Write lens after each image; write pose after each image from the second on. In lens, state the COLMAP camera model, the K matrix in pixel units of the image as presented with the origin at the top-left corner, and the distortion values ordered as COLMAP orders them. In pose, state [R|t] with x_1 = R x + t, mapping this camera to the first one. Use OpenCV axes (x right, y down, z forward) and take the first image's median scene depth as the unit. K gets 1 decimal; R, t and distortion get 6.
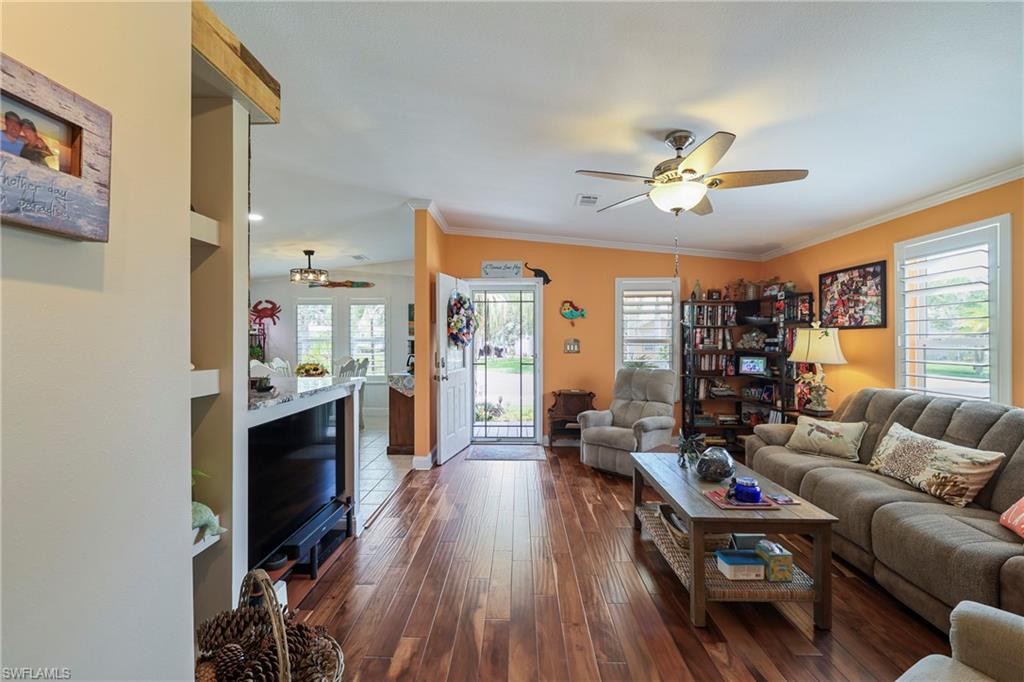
lens RADIAL K [[429.4, 0, 507.9], [0, 429.4, 340.7], [0, 0, 1]] dist [0.000857, 0.000180]
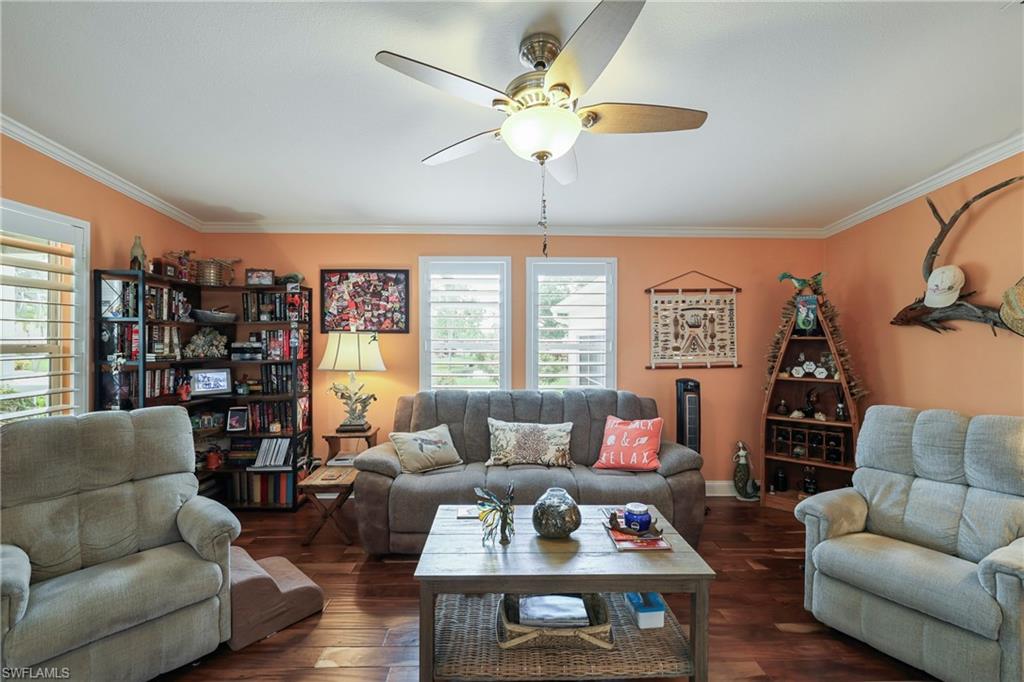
lens RADIAL K [[429.4, 0, 508.4], [0, 429.4, 339.5], [0, 0, 1]] dist [0.000857, 0.000180]
pose [[-0.046796, -0.000569, 0.998904, -0.181020], [-0.001294, 0.999999, 0.000509, -0.014053], [-0.998904, -0.001268, -0.046797, 0.732526]]
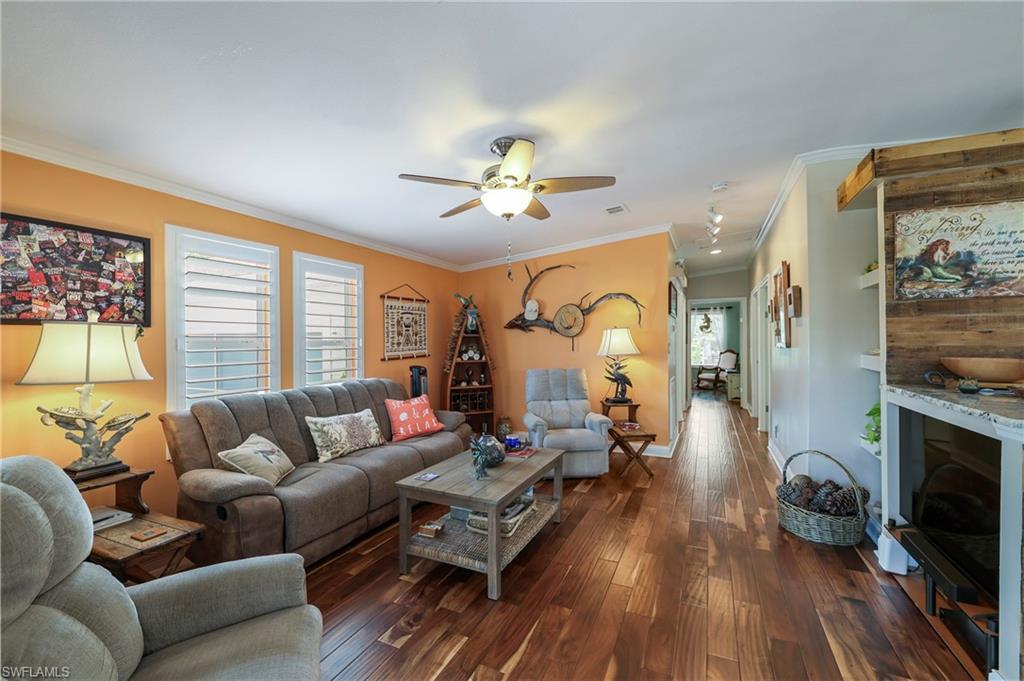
lens RADIAL K [[429.4, 0, 507.4], [0, 429.4, 339.5], [0, 0, 1]] dist [0.000857, 0.000180]
pose [[-0.913776, 0.005362, 0.406183, -0.014980], [0.005955, 0.999982, 0.000196, -0.003733], [-0.406175, 0.002598, -0.913792, 1.315333]]
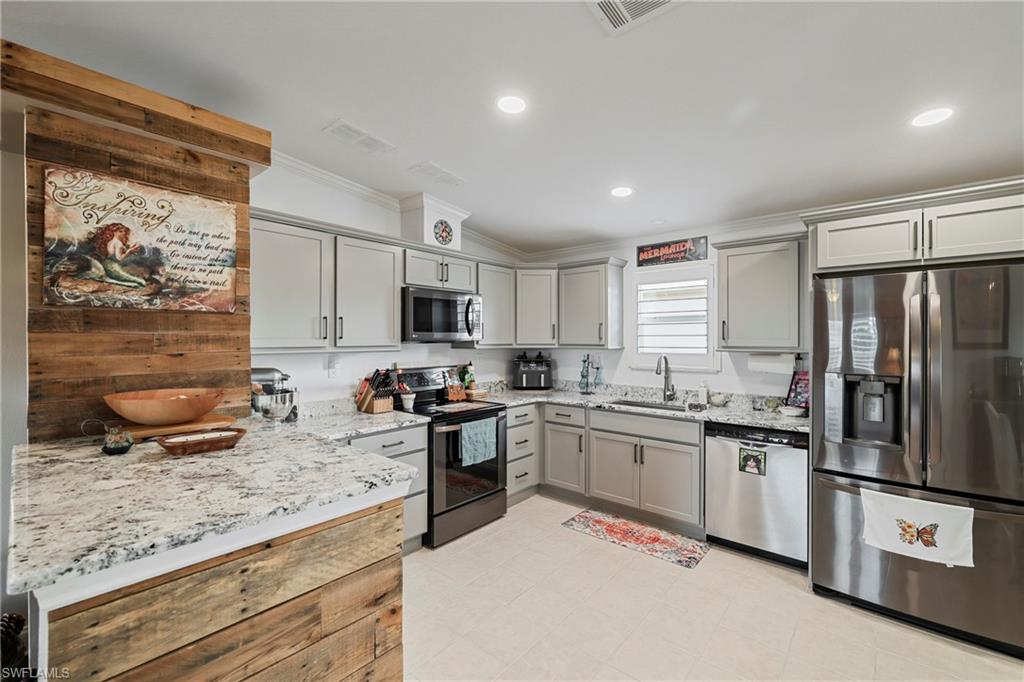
lens RADIAL K [[429.4, 0, 506.2], [0, 429.4, 338.3], [0, 0, 1]] dist [0.000857, 0.000180]
pose [[-0.638840, 0.000297, -0.769339, -0.256776], [-0.001596, 0.999997, 0.001711, -0.030574], [0.769338, 0.002320, -0.638838, 1.066688]]
